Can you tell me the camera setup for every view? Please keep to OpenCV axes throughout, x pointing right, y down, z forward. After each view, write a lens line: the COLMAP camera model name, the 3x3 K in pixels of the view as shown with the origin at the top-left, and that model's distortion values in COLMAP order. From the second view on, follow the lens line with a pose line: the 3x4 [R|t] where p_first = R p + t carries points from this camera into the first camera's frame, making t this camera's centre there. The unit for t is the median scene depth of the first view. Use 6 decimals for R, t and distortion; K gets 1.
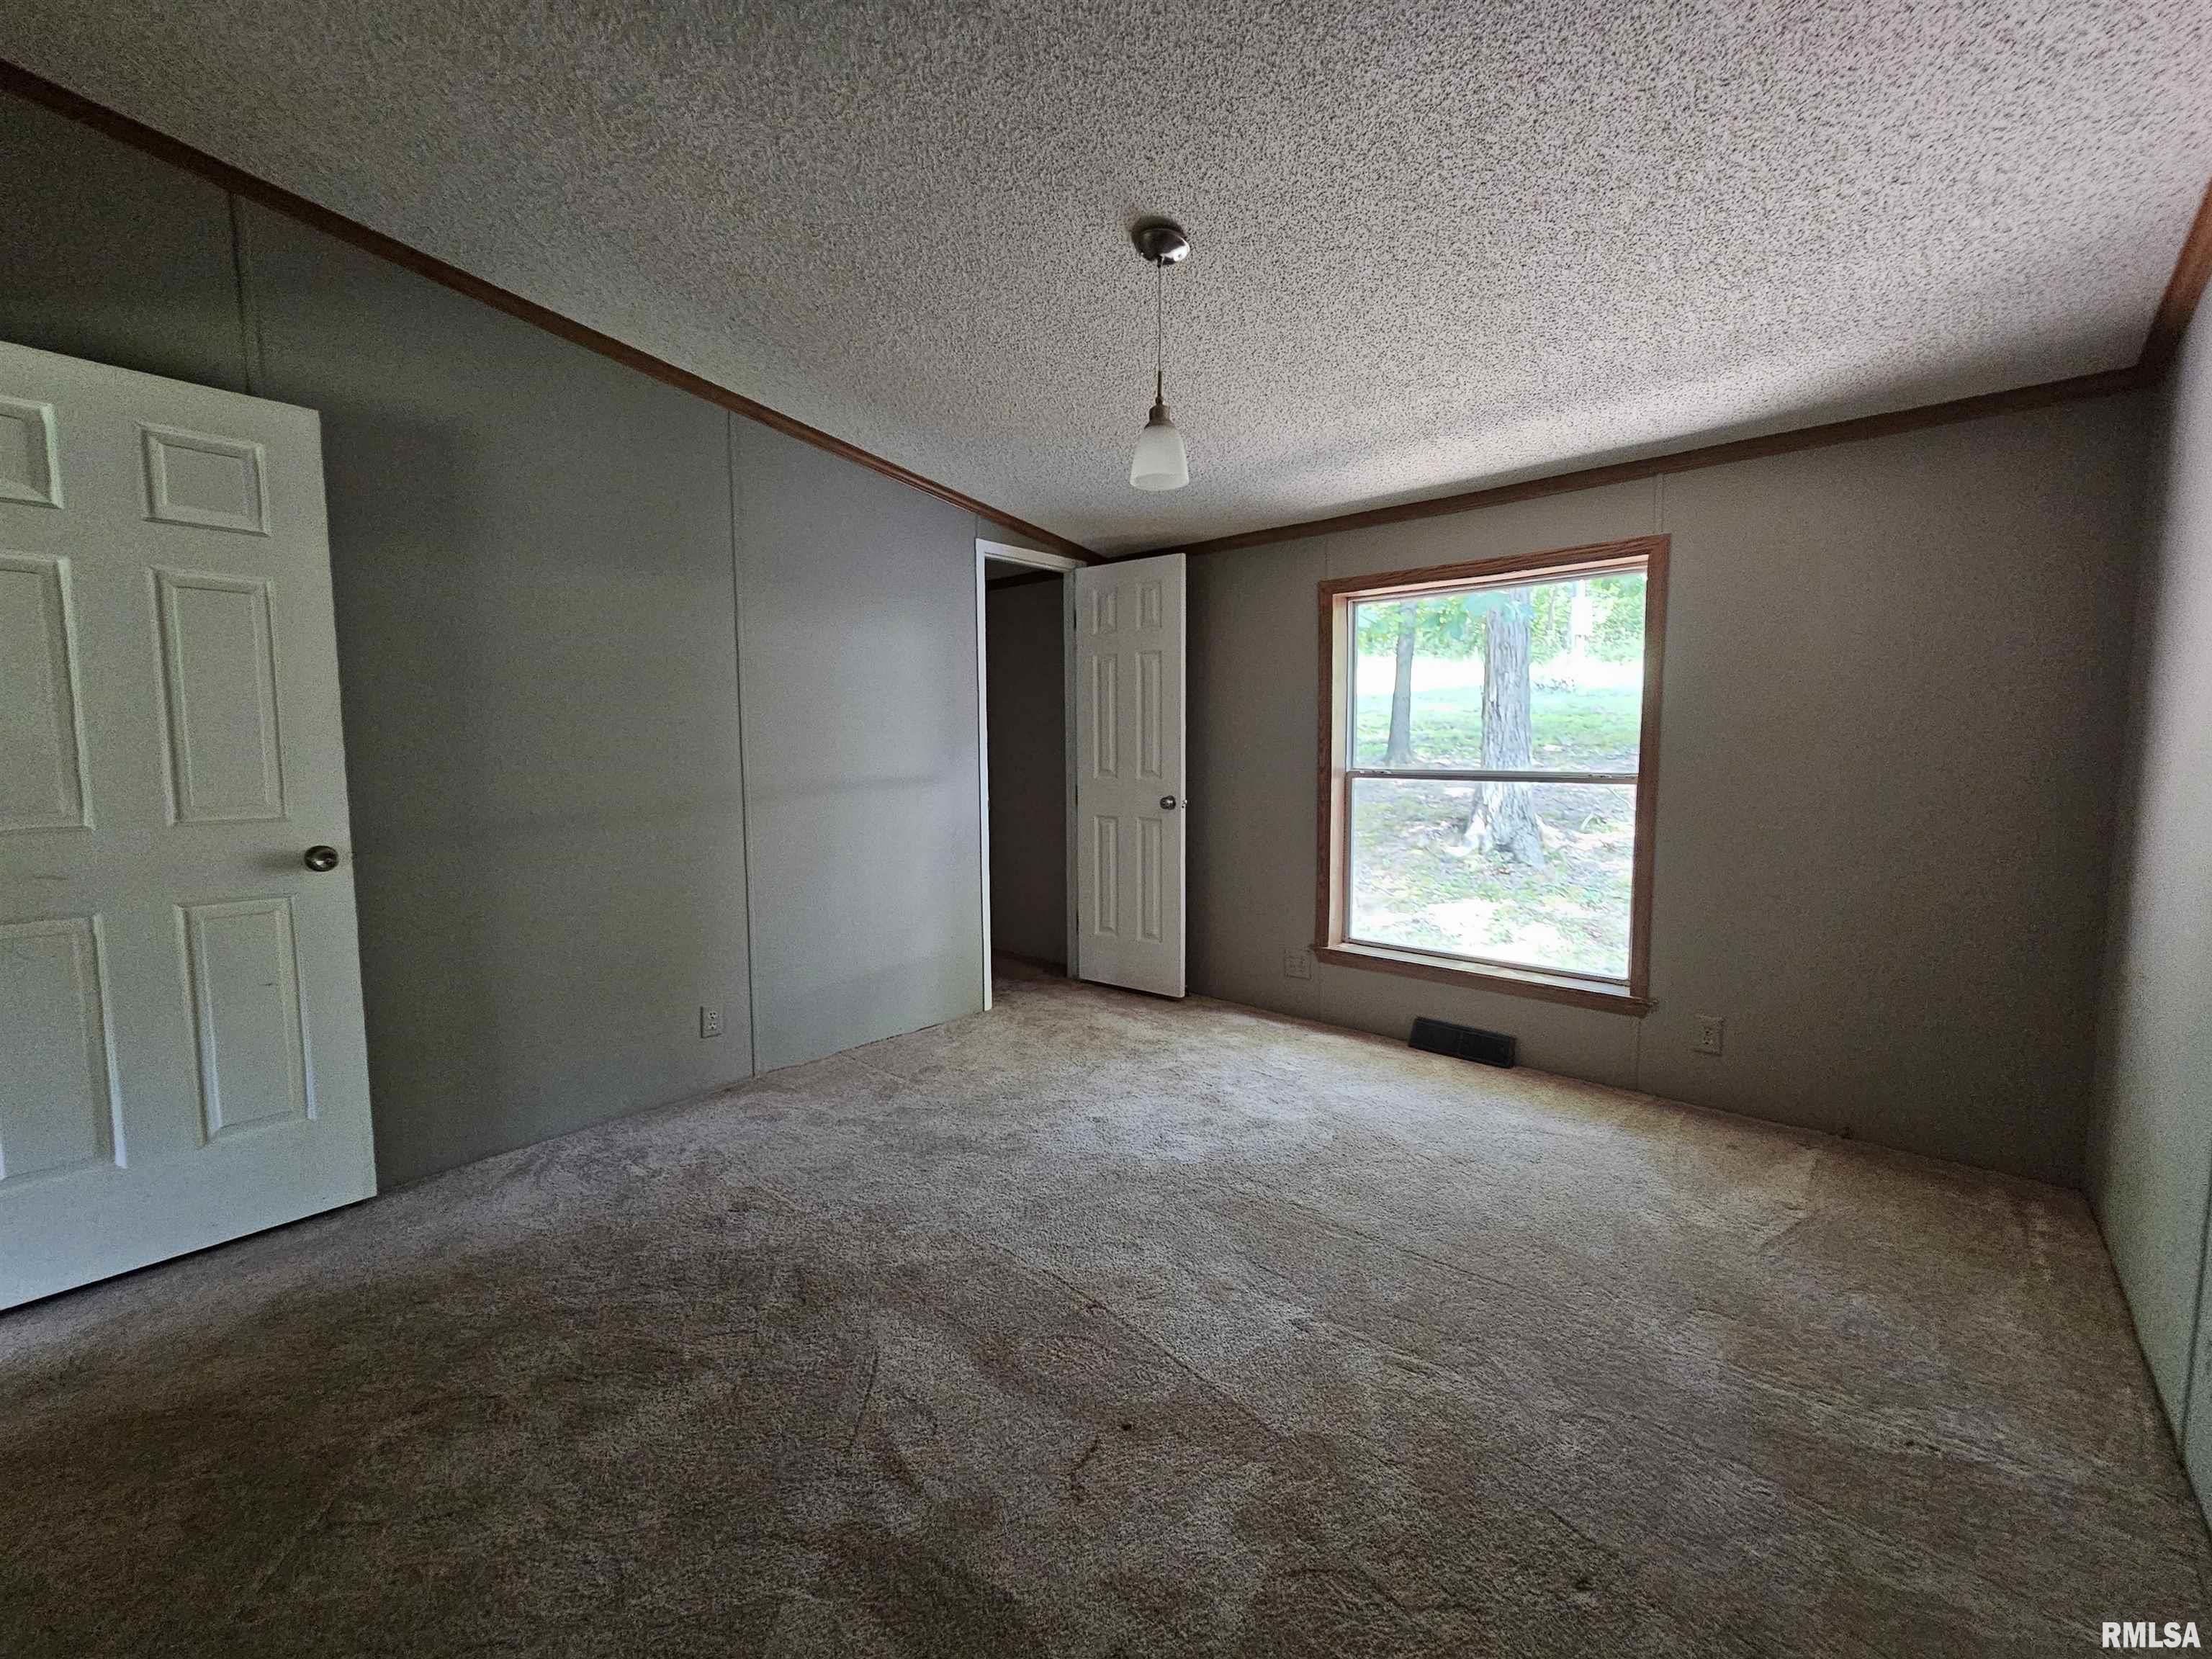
lens RADIAL K [[901.8, 0, 1114.4], [0, 901.8, 822.6], [0, 0, 1]] dist [-0.001585, -0.000003]
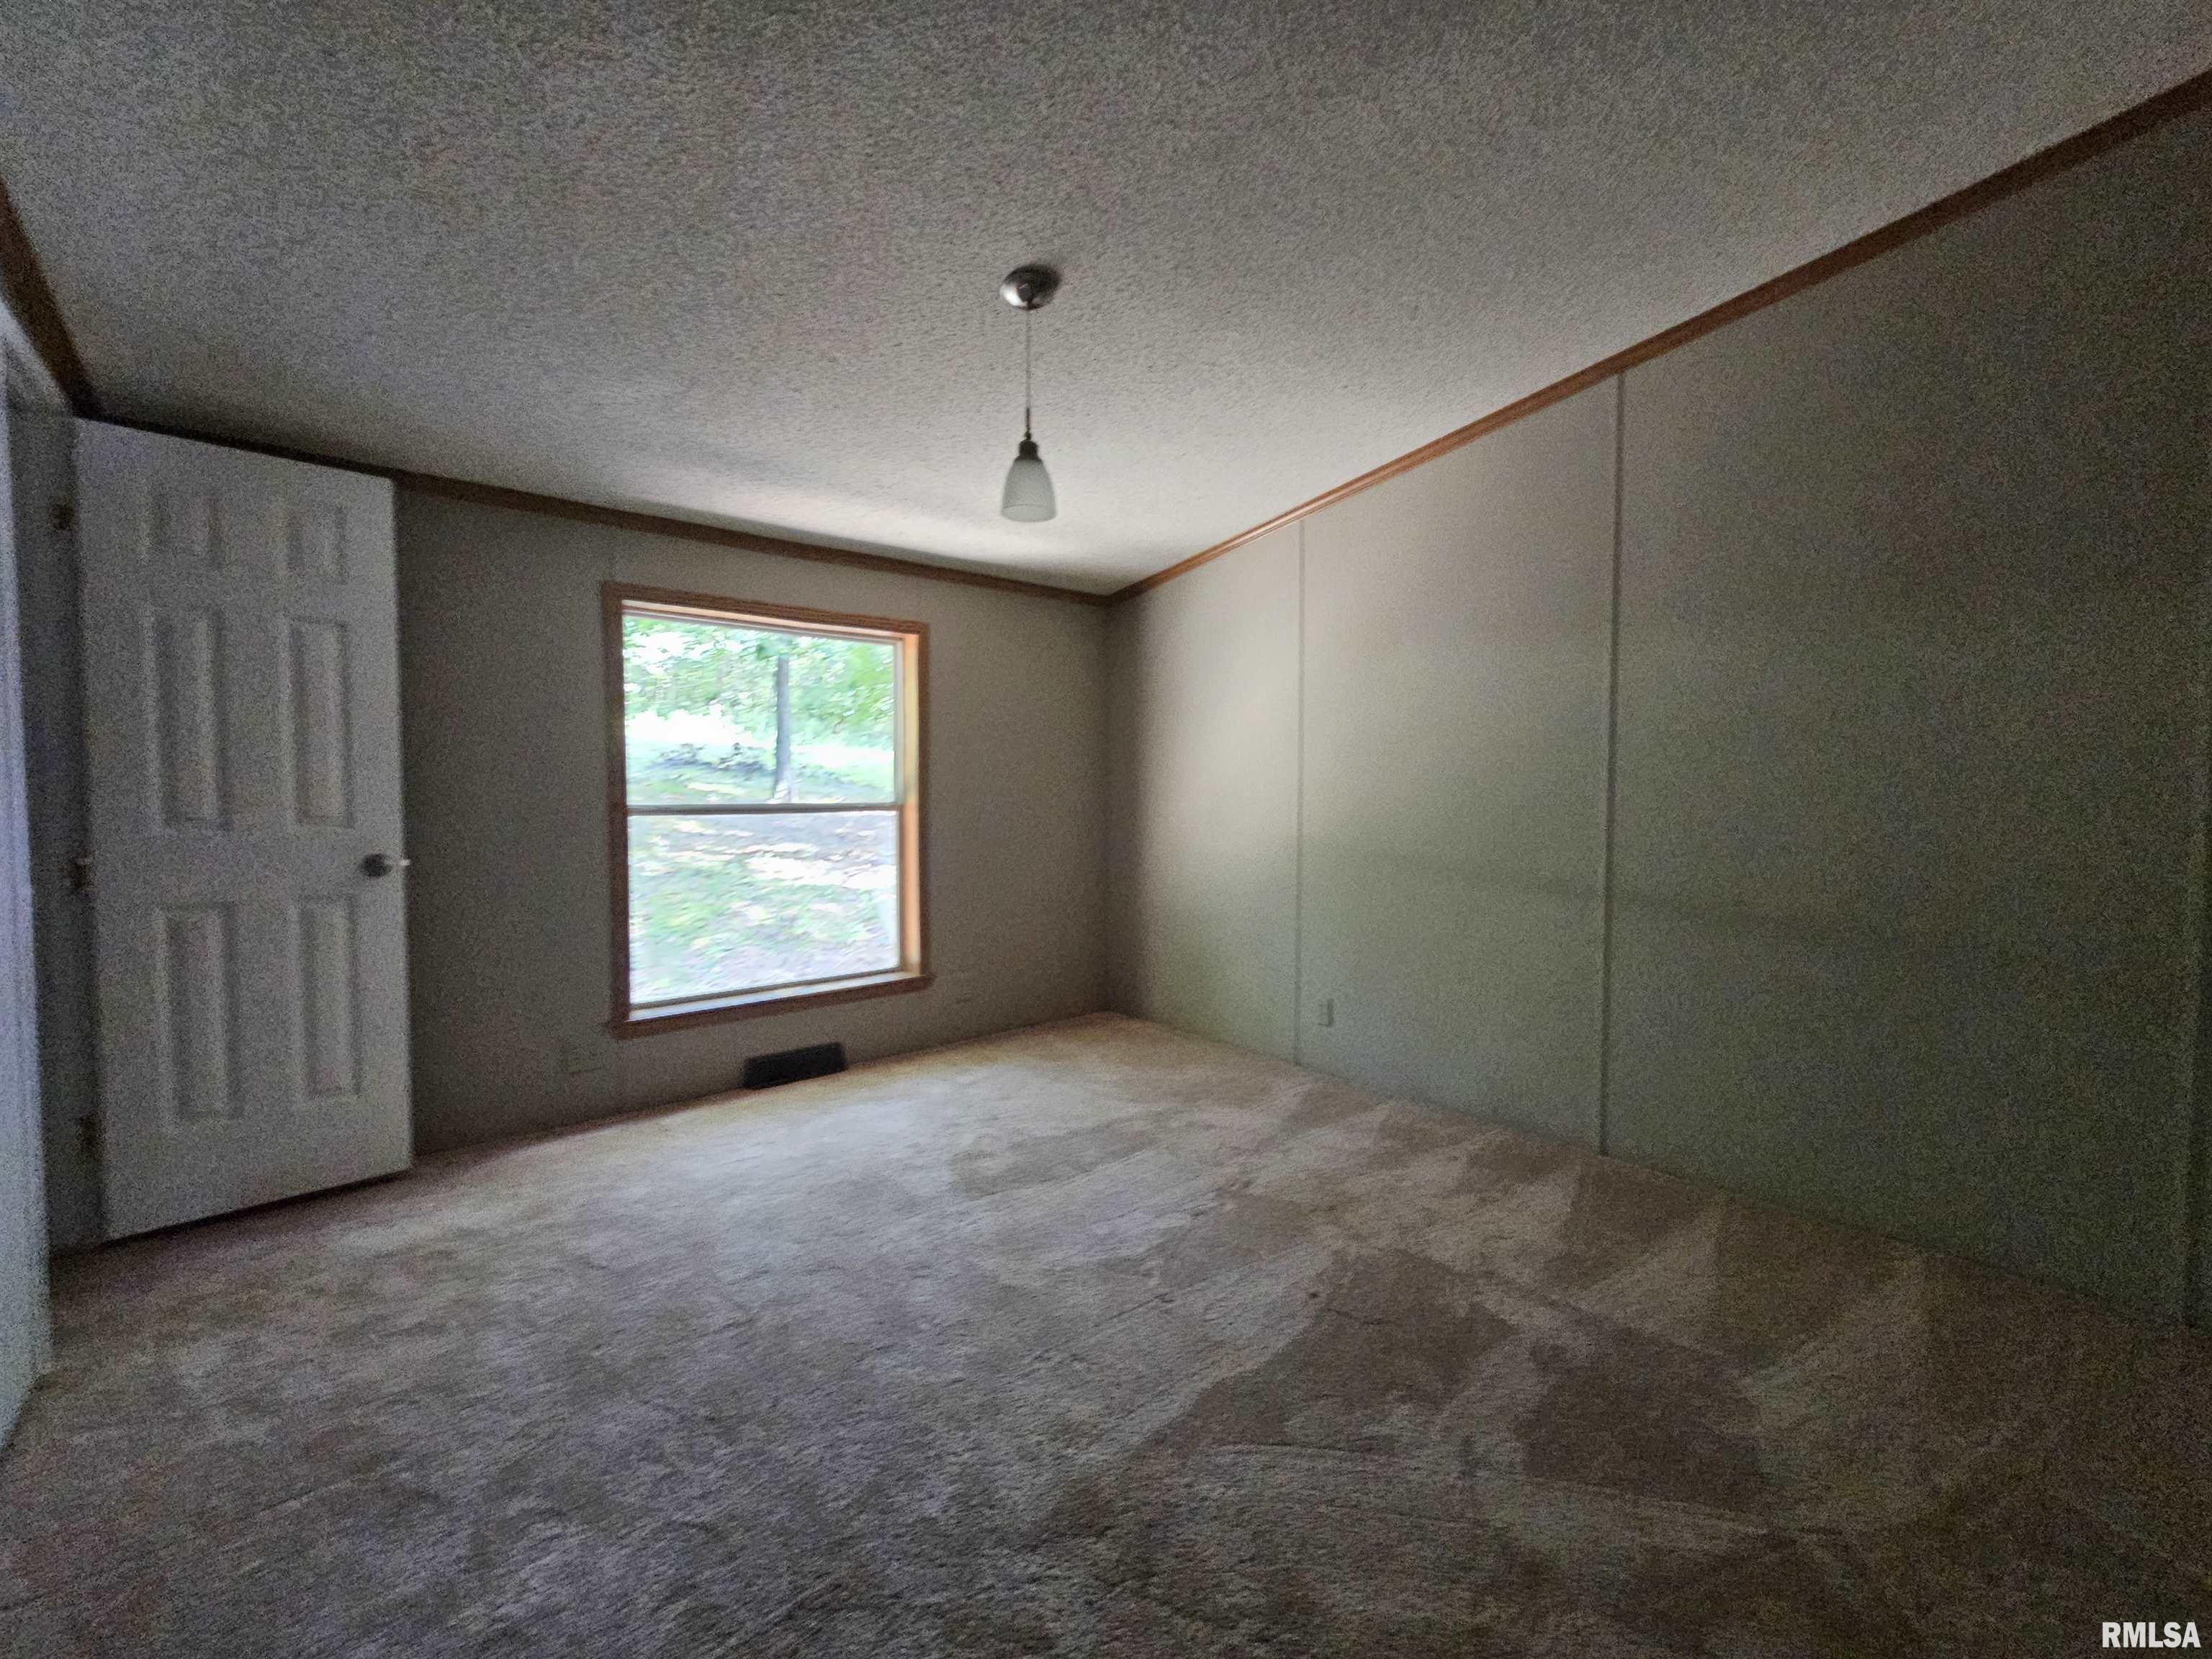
lens RADIAL K [[901.8, 0, 1114.4], [0, 901.8, 822.6], [0, 0, 1]] dist [-0.001585, -0.000003]
pose [[0.134363, -0.036172, 0.990272, -0.577403], [0.085924, 0.995995, 0.024722, -0.027866], [-0.987200, 0.081767, 0.136933, 0.474182]]
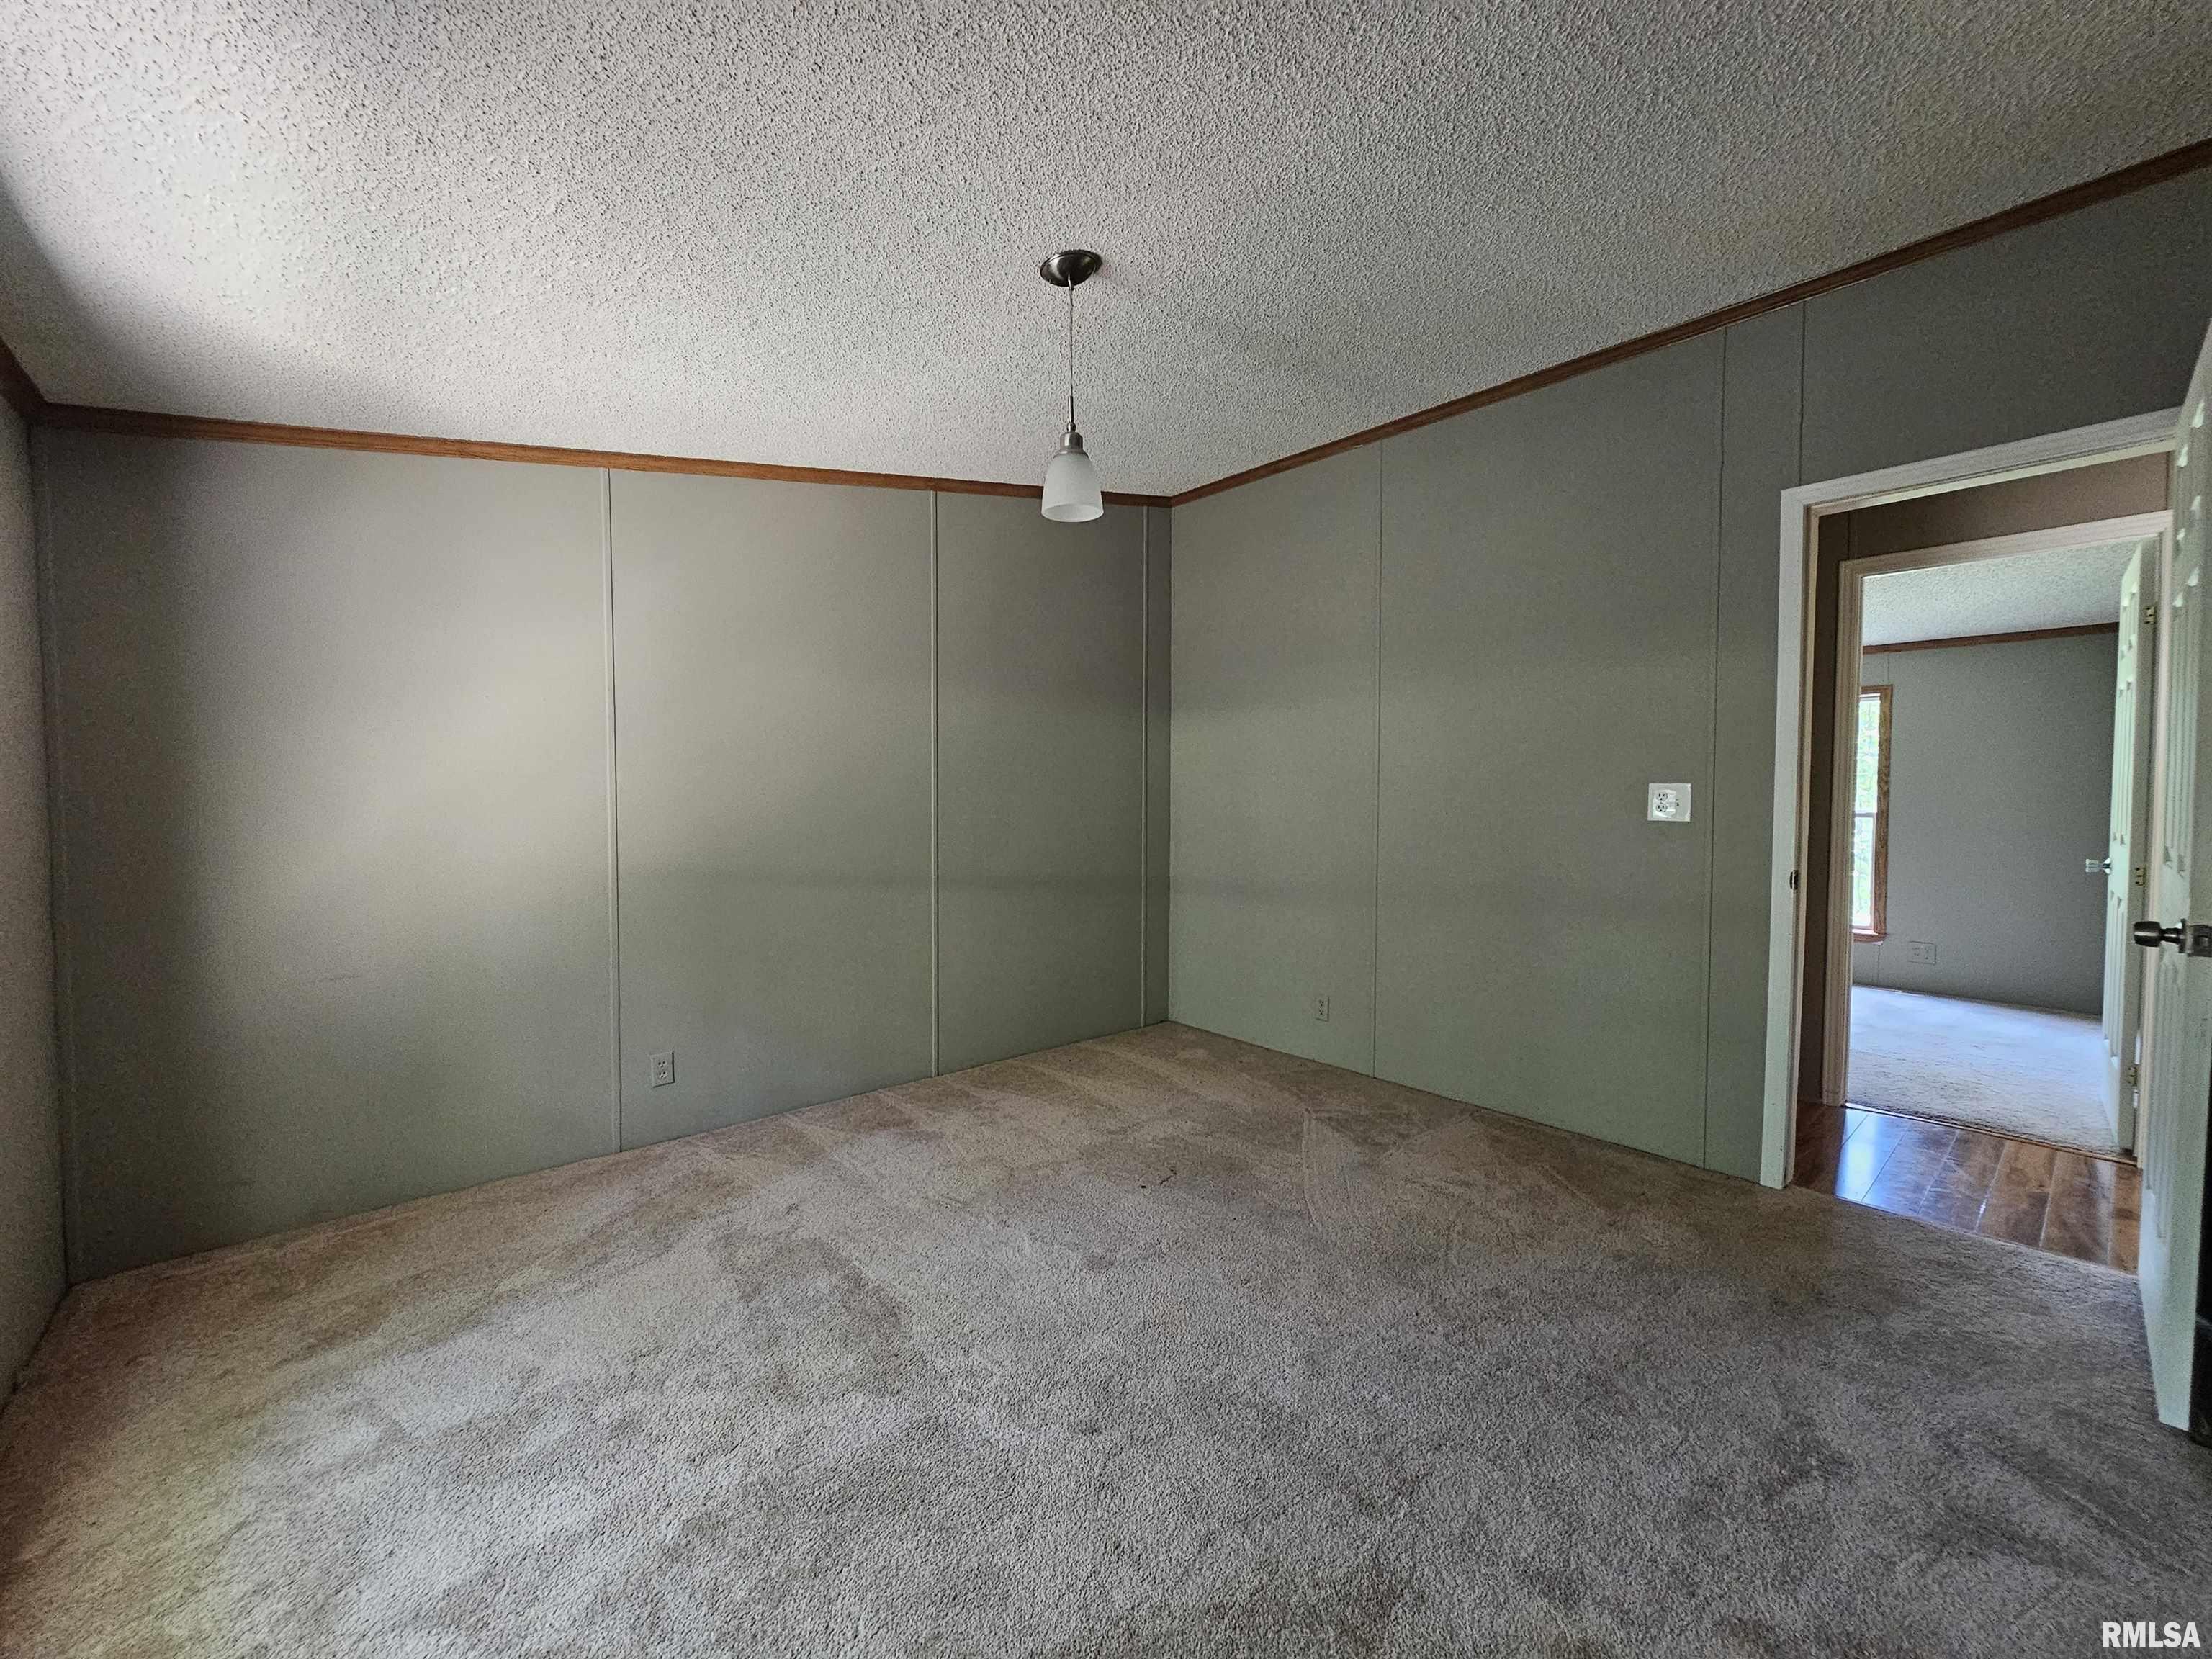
lens RADIAL K [[901.8, 0, 1114.4], [0, 901.8, 822.6], [0, 0, 1]] dist [-0.001585, -0.000003]
pose [[-0.992764, -0.002497, 0.120057, -0.066716], [0.012858, 0.991825, 0.126955, -0.106751], [-0.119393, 0.127580, -0.984616, 1.170561]]
